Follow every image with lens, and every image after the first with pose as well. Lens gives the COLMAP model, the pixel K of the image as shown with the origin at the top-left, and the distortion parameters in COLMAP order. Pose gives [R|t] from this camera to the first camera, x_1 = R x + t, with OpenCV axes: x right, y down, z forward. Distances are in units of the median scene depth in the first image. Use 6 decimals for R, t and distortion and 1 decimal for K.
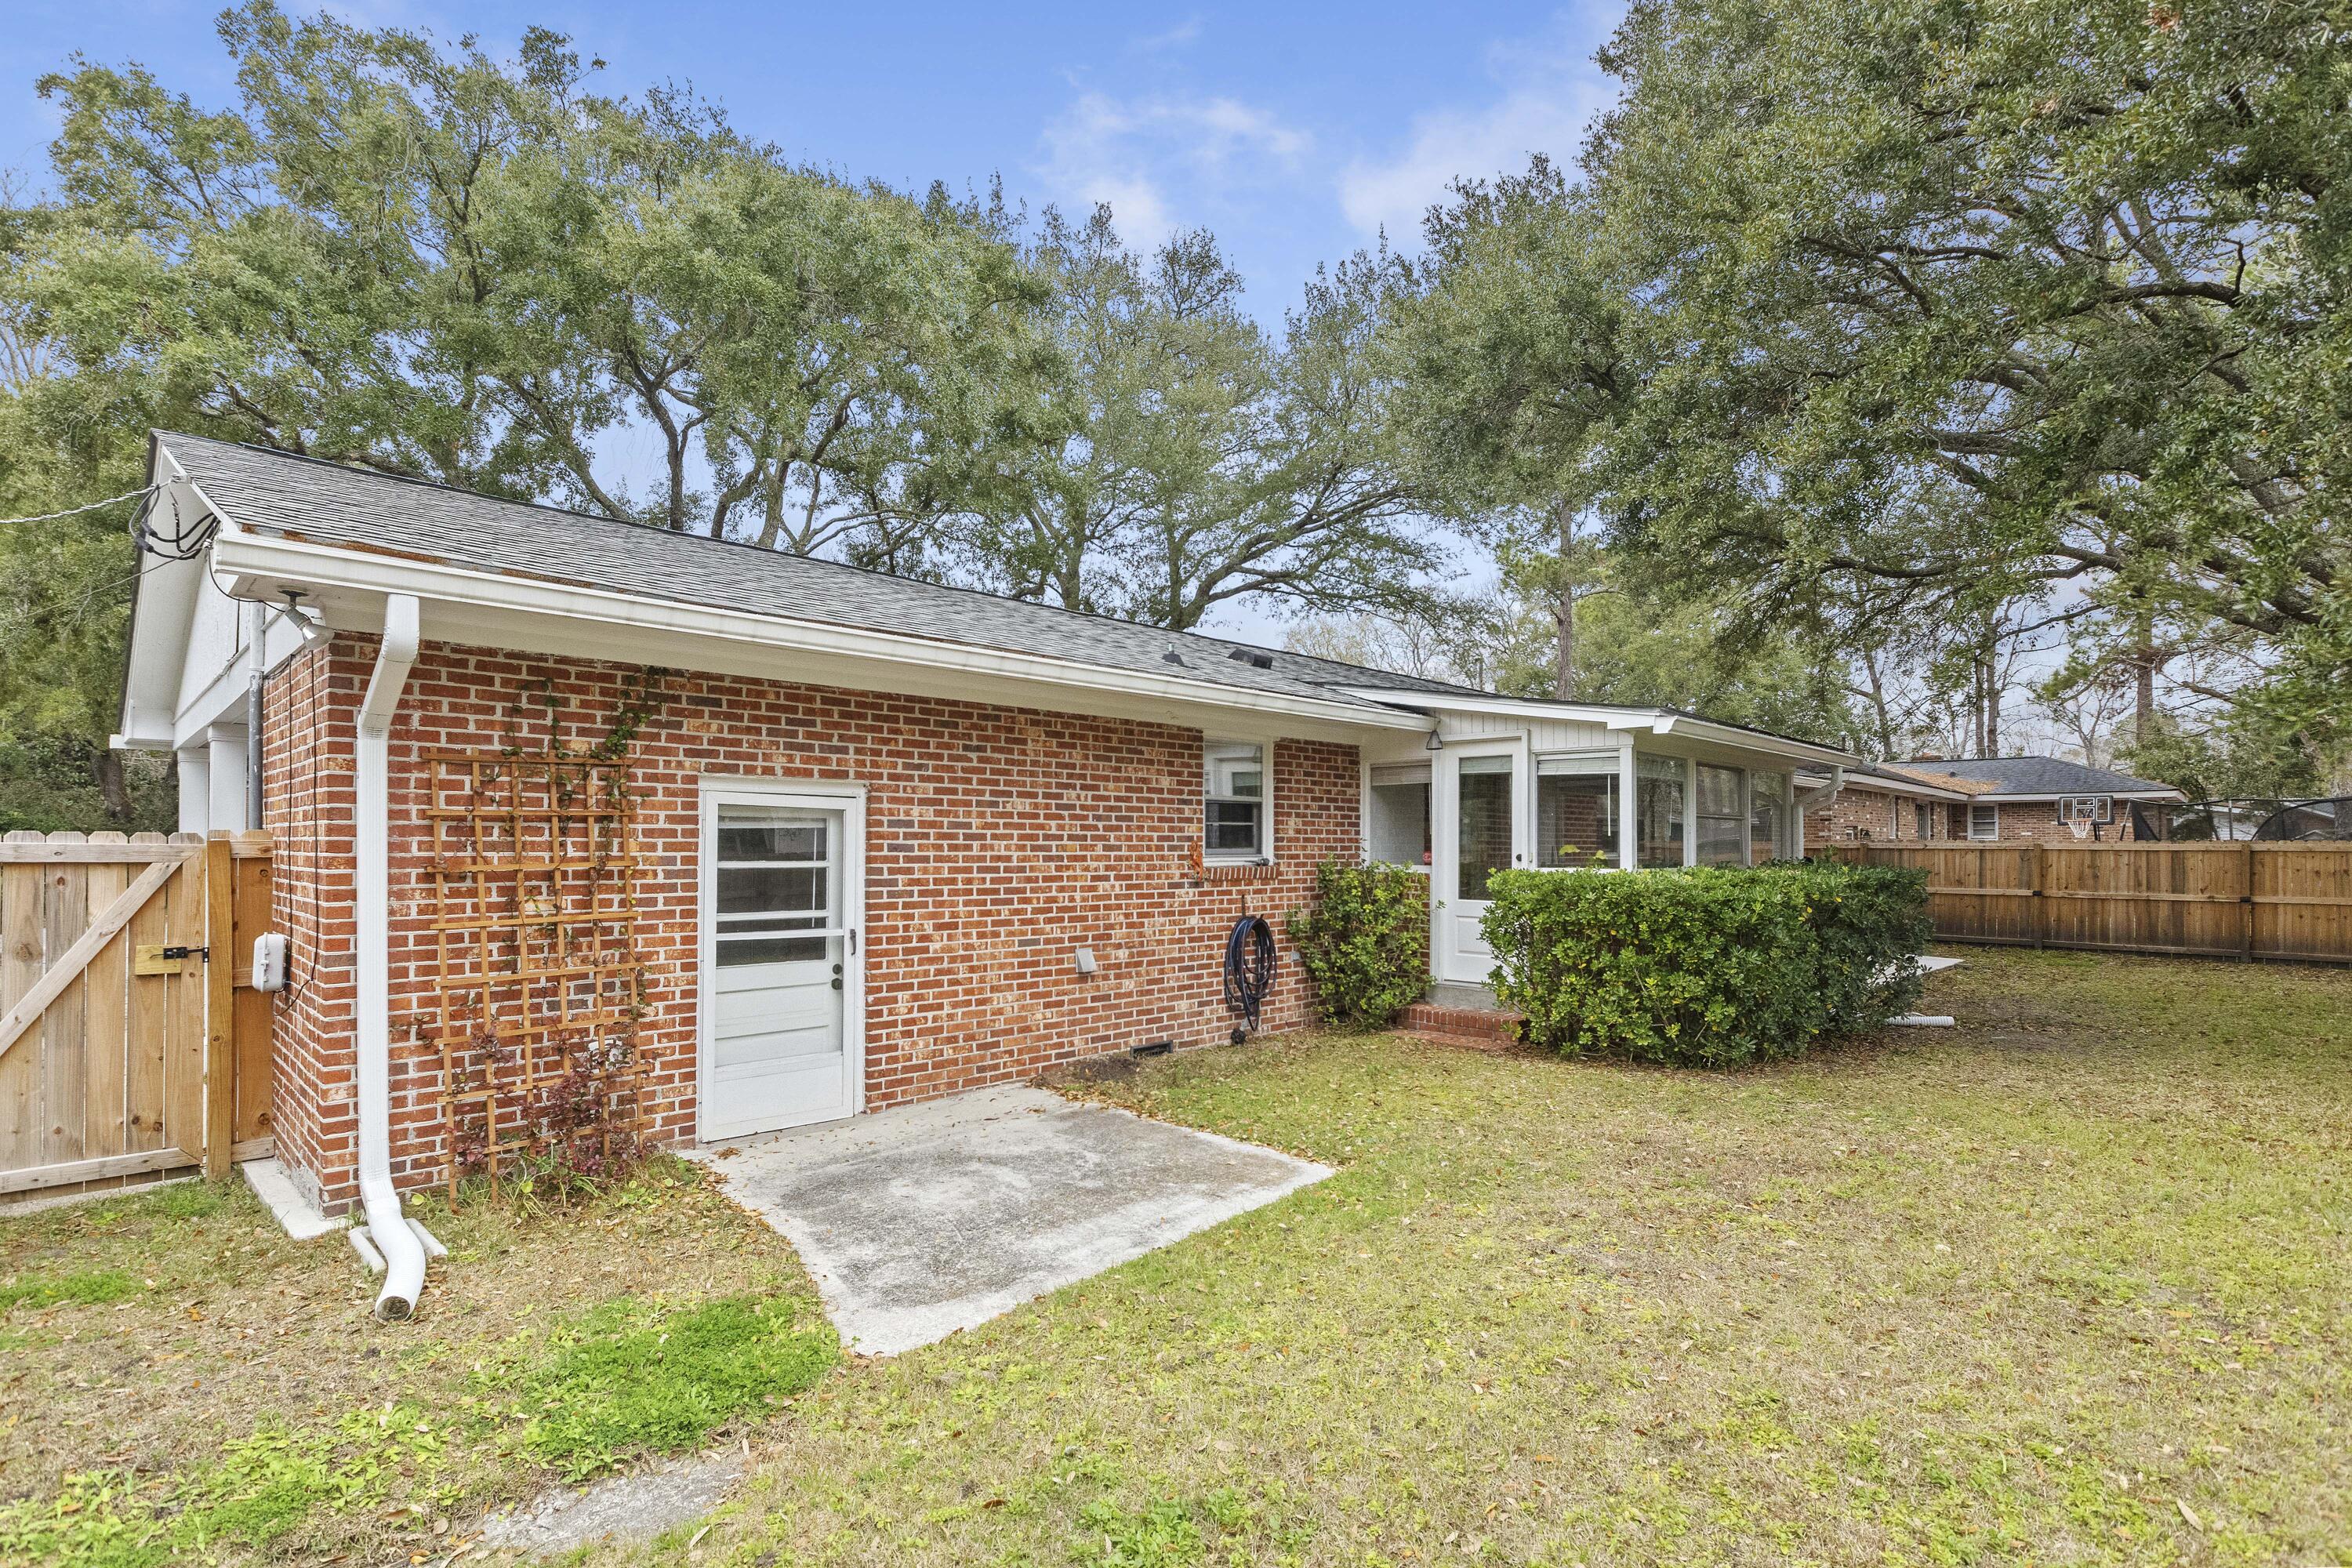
lens RADIAL K [[1126.3, 0, 1171.5], [0, 1126.3, 840.5], [0, 0, 1]] dist [0.001727, -0.000064]
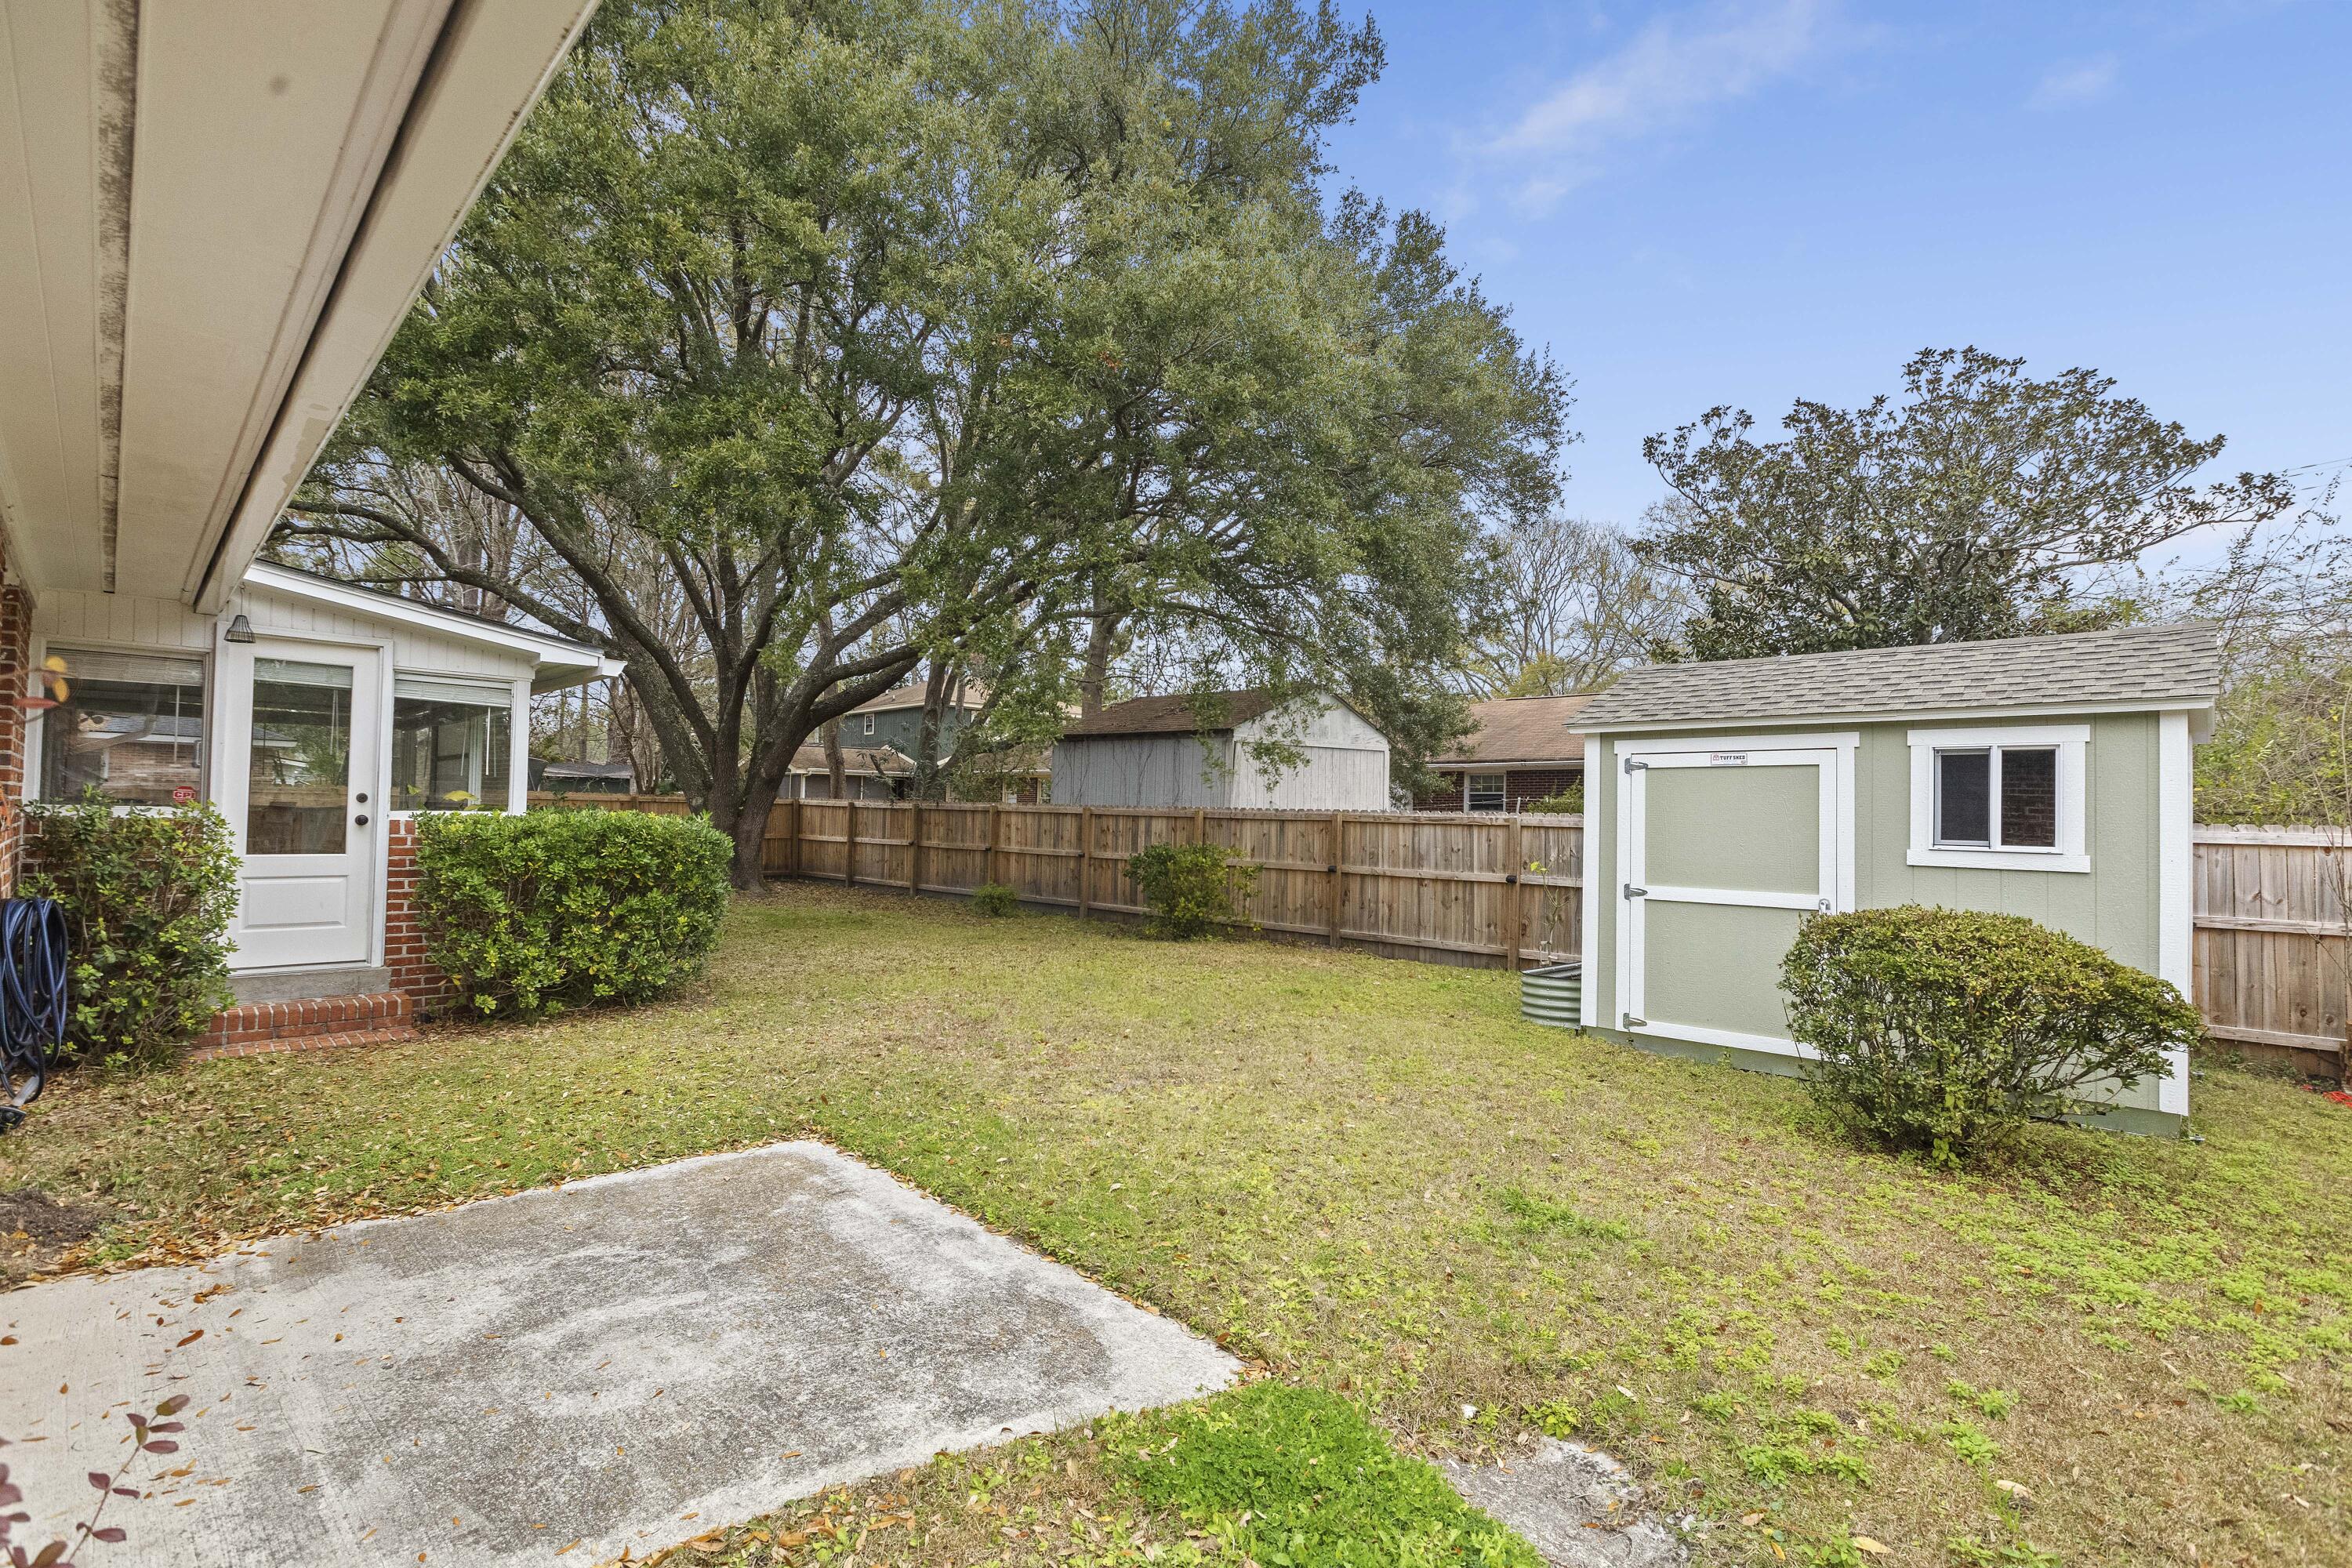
lens RADIAL K [[1067.6, 0, 1176.0], [0, 1067.6, 784.0], [0, 0, 1]] dist [-0.000729, -0.000116]
pose [[0.001043, 0.027966, 0.999608, -0.470773], [-0.025110, 0.999294, -0.027931, 0.013875], [-0.999684, -0.025071, 0.001745, 0.457212]]
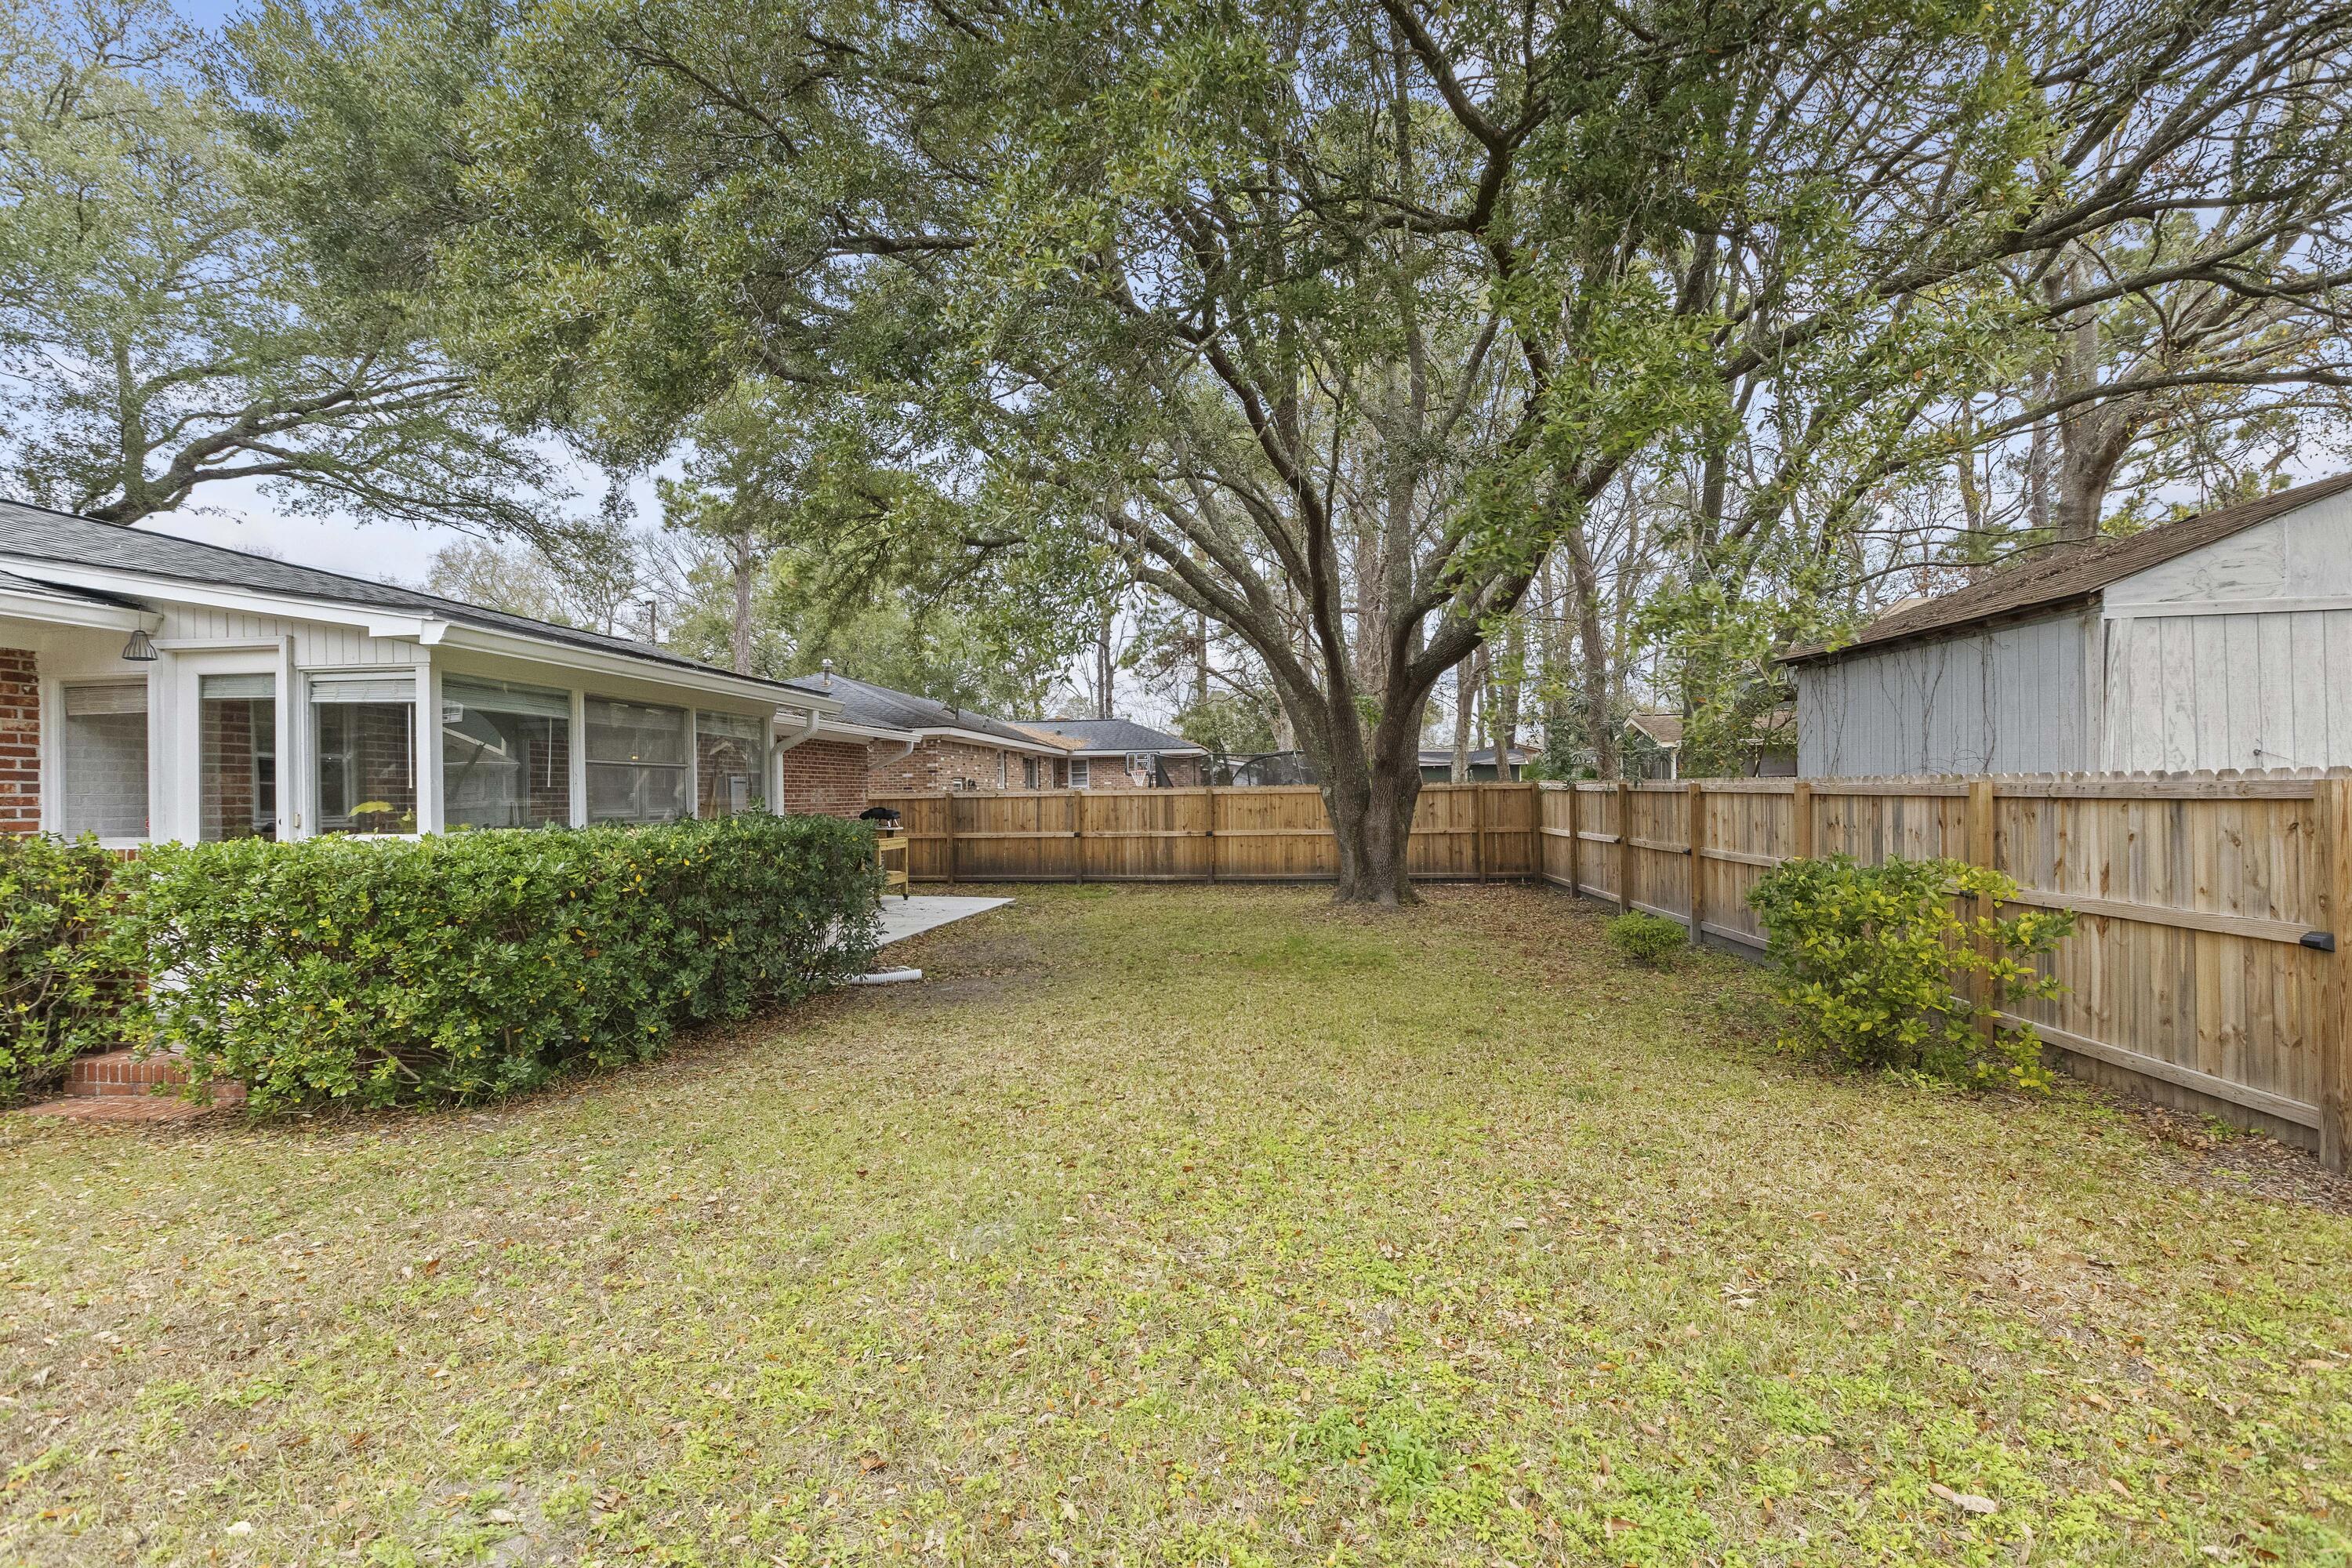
lens RADIAL K [[1099.6, 0, 1176.0], [0, 1099.6, 784.0], [0, 0, 1]] dist [-0.012339, -0.000213]
pose [[0.784103, -0.009339, 0.620560, 0.345120], [0.015154, 0.999877, -0.004101, 0.003684], [-0.620445, 0.012620, 0.784148, 0.143872]]
